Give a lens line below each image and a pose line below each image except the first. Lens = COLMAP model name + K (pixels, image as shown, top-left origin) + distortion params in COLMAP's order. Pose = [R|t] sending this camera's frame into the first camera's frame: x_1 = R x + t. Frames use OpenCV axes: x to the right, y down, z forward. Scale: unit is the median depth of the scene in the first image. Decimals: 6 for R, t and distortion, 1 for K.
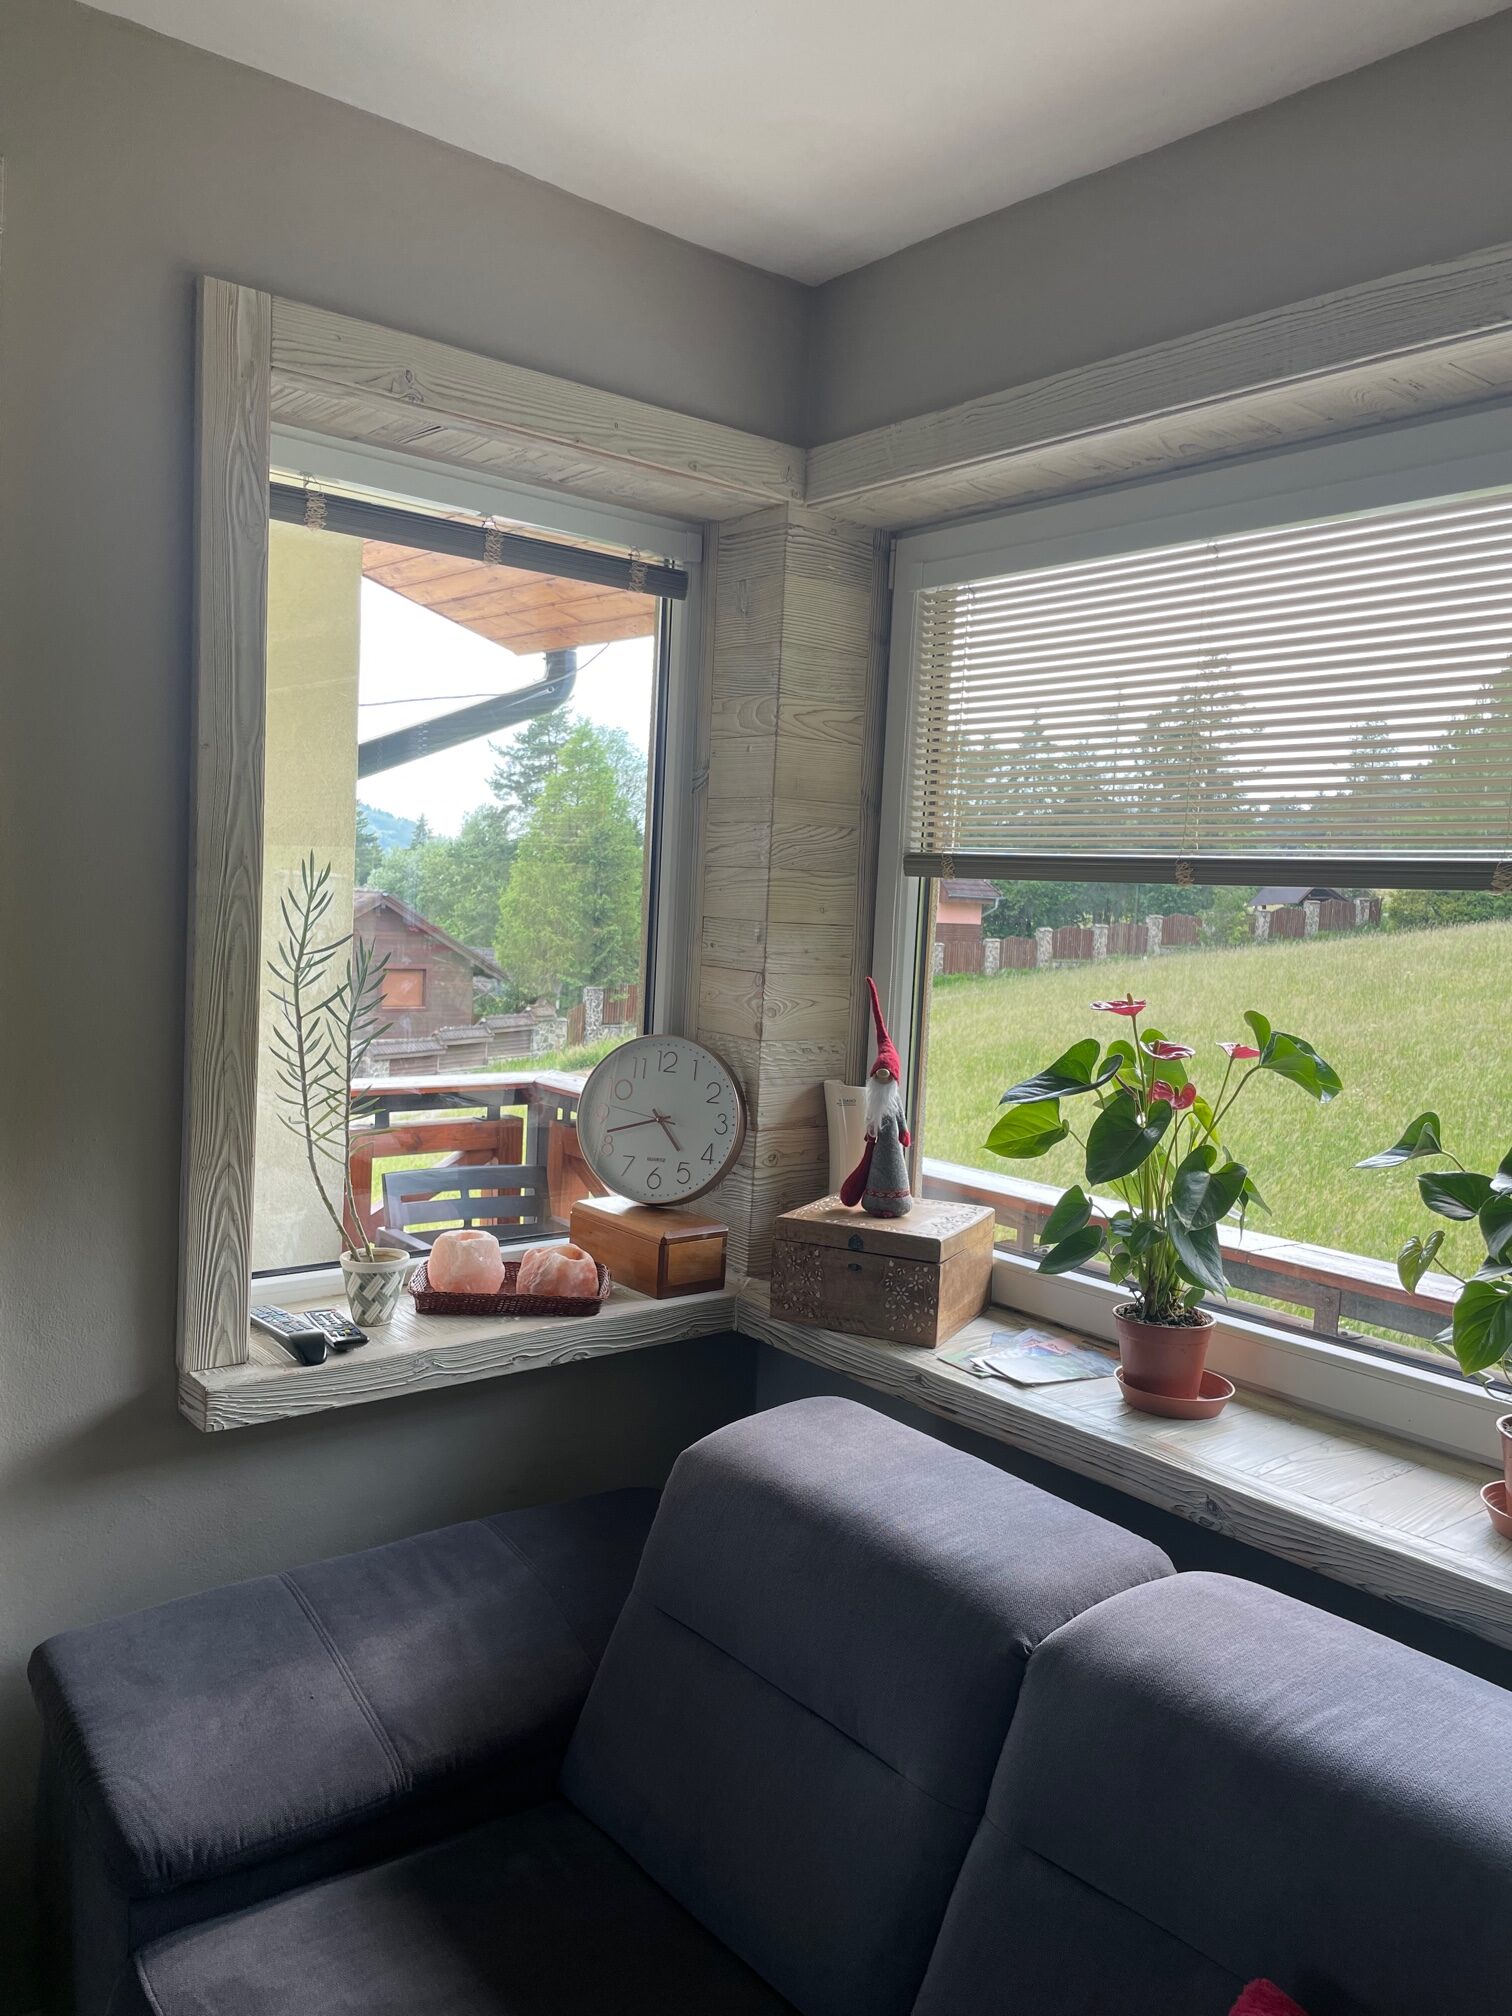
lens RADIAL K [[1530.6, 0, 763.9], [0, 1530.6, 1014.9], [0, 0, 1]] dist [0.108374, -0.169580]
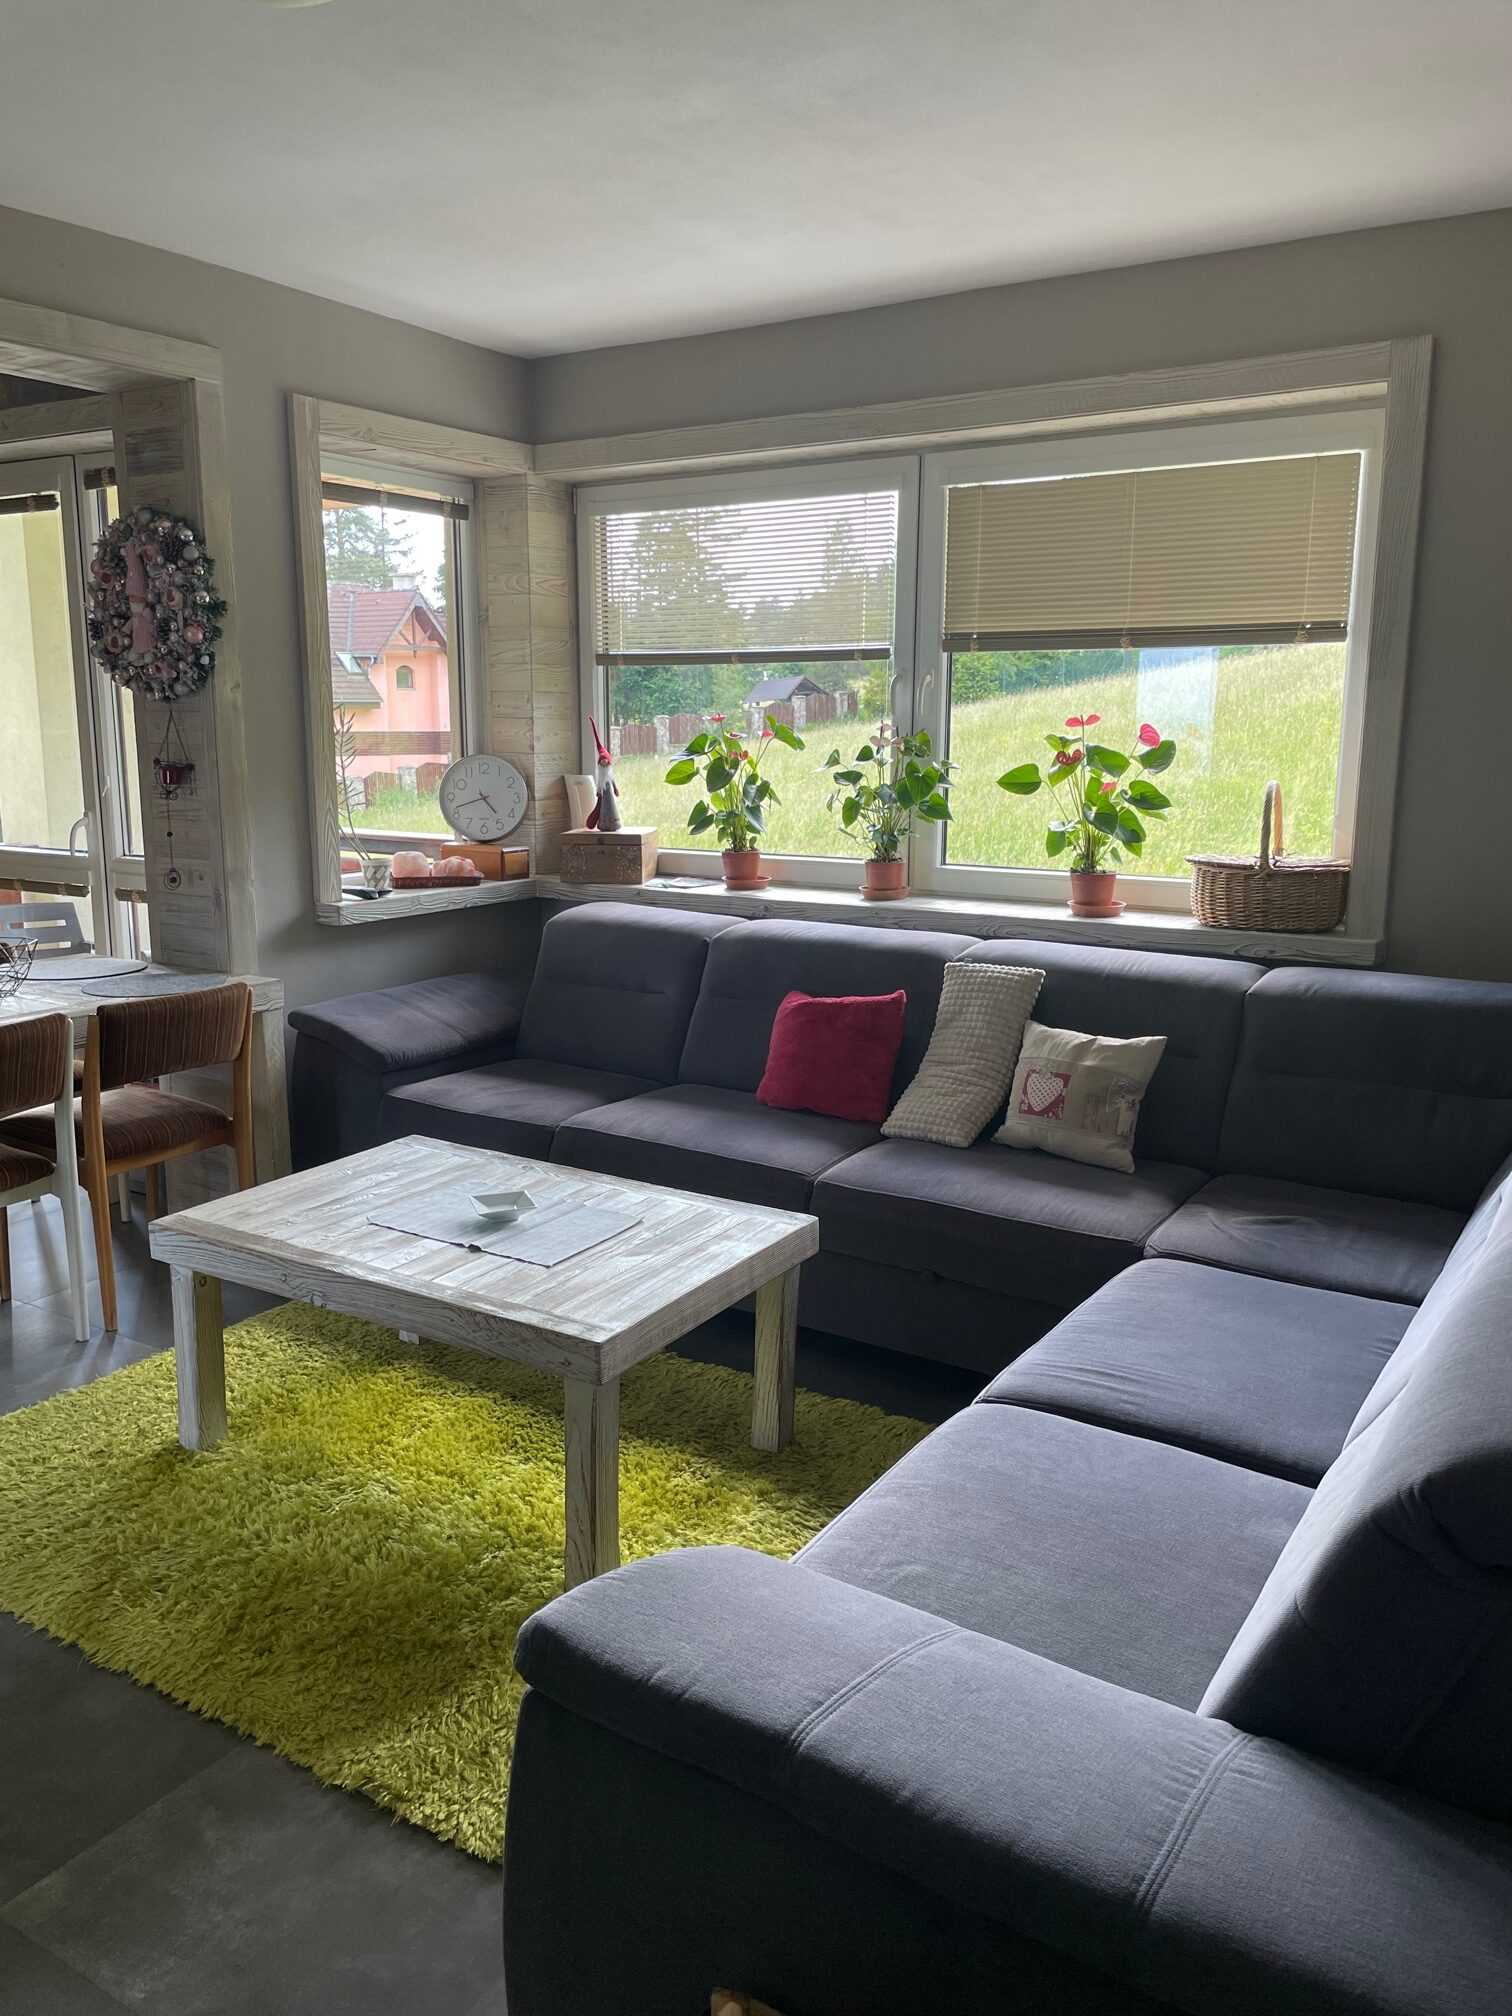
lens RADIAL K [[1530.6, 0, 763.9], [0, 1530.6, 1014.9], [0, 0, 1]] dist [0.108374, -0.169580]
pose [[0.949222, -0.105121, 0.296526, -0.373177], [0.068353, 0.988921, 0.131771, 0.118470], [-0.307093, -0.104812, 0.945890, -1.089189]]
